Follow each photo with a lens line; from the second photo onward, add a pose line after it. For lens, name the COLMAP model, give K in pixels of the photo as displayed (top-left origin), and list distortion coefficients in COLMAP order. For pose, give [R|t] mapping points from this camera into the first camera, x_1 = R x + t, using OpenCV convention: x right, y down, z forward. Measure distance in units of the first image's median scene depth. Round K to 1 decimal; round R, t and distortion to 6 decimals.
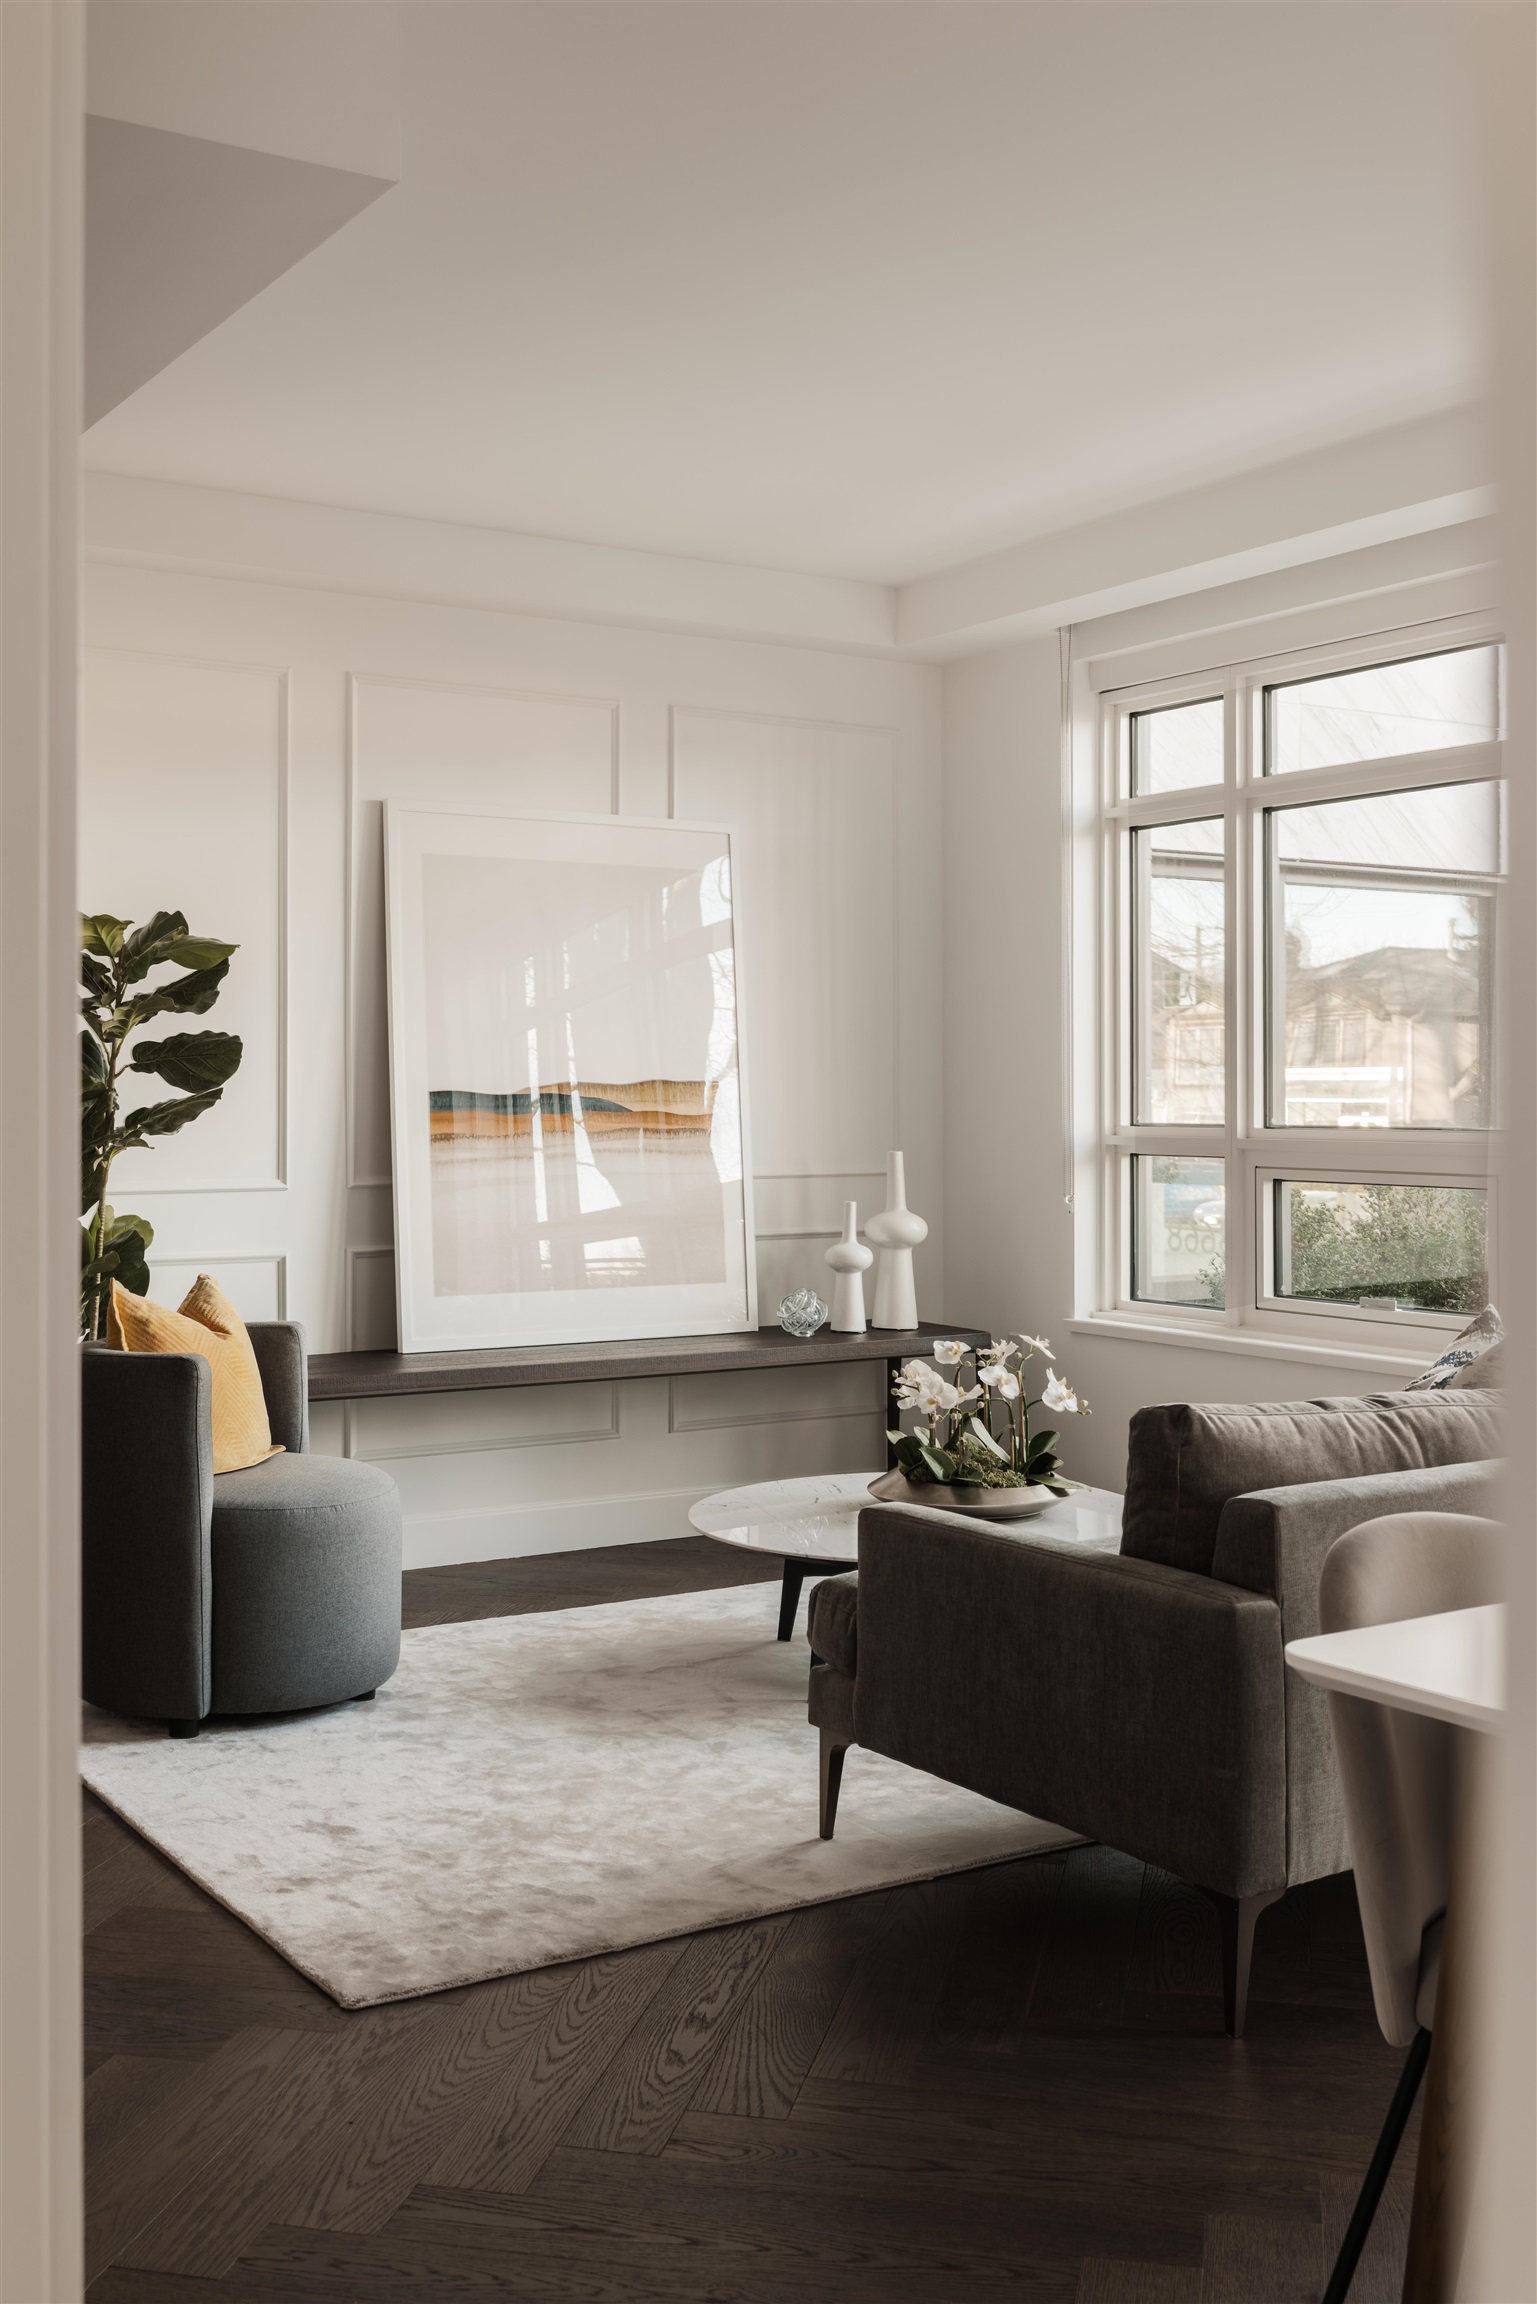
lens RADIAL K [[2349.3, 0, 768.0], [0, 2349.3, 1085.1], [0, 0, 1]] dist [-0.002968, -0.001887]
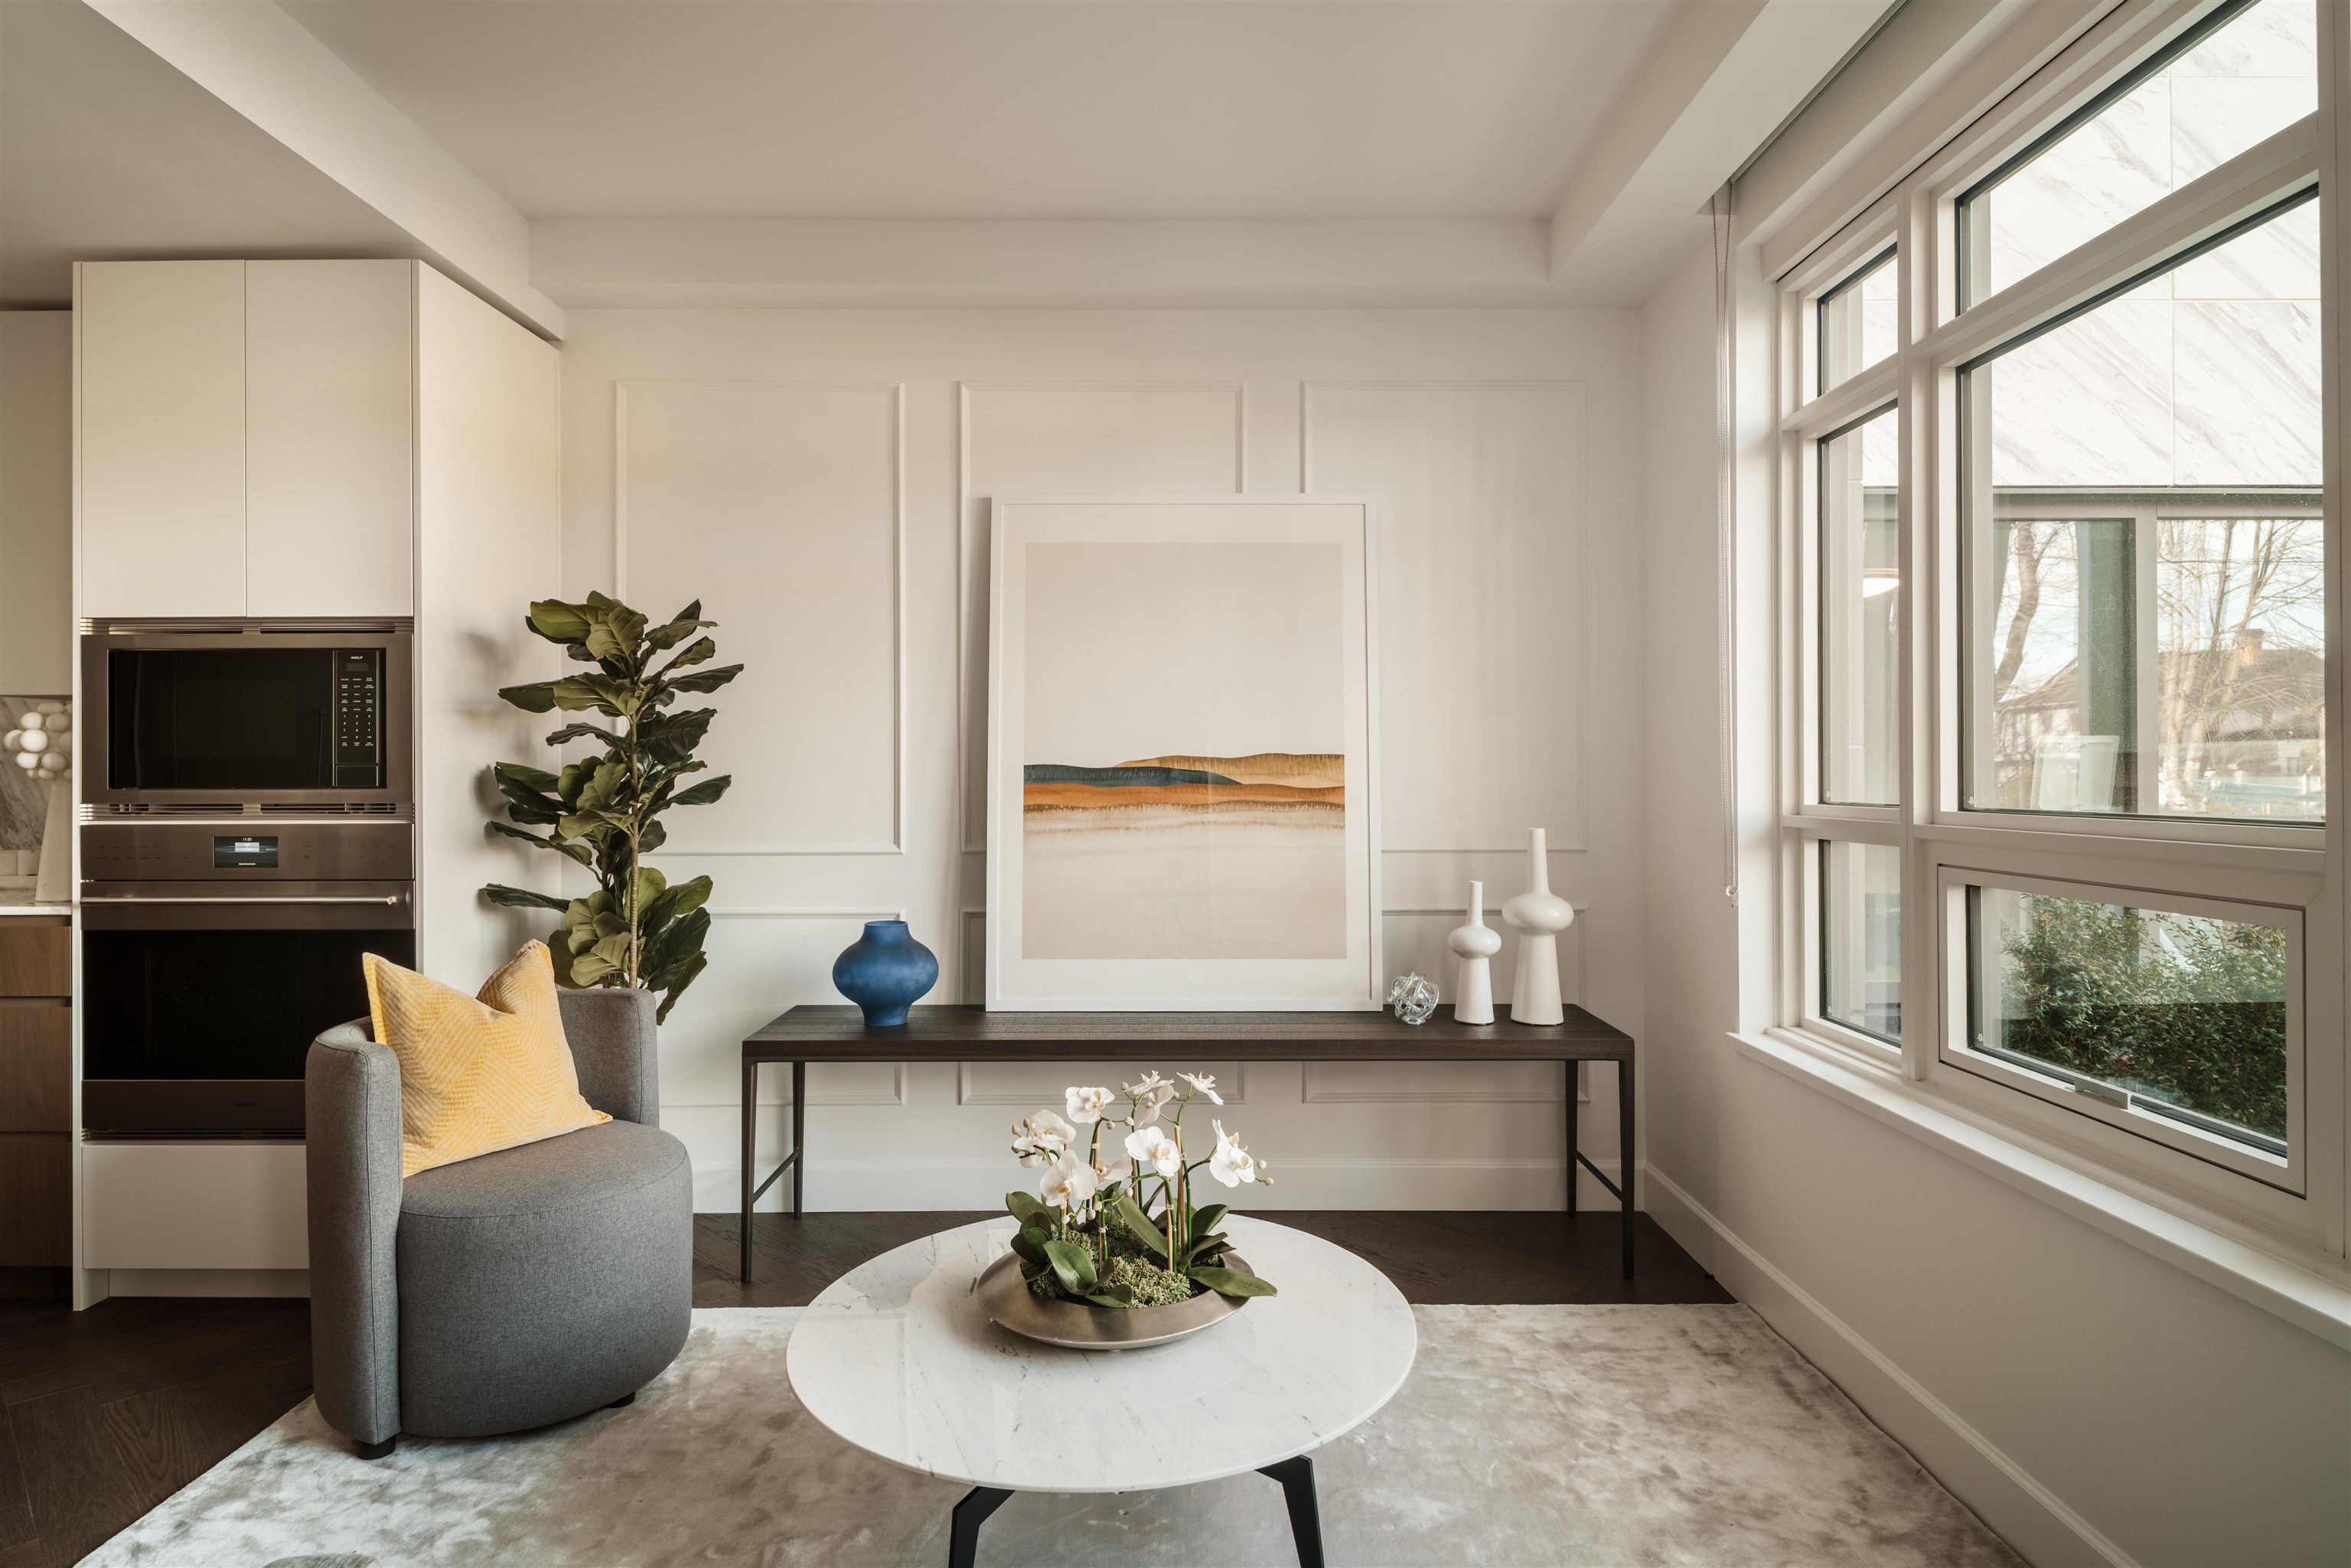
lens RADIAL K [[1248.8, 0, 1172.0], [0, 1248.8, 774.5], [0, 0, 1]] dist [0.000624, 0.000044]
pose [[0.838851, -0.001017, -0.544360, 0.208642], [0.003422, 0.999988, 0.003405, 0.004940], [0.544350, -0.004719, 0.838845, 0.531906]]
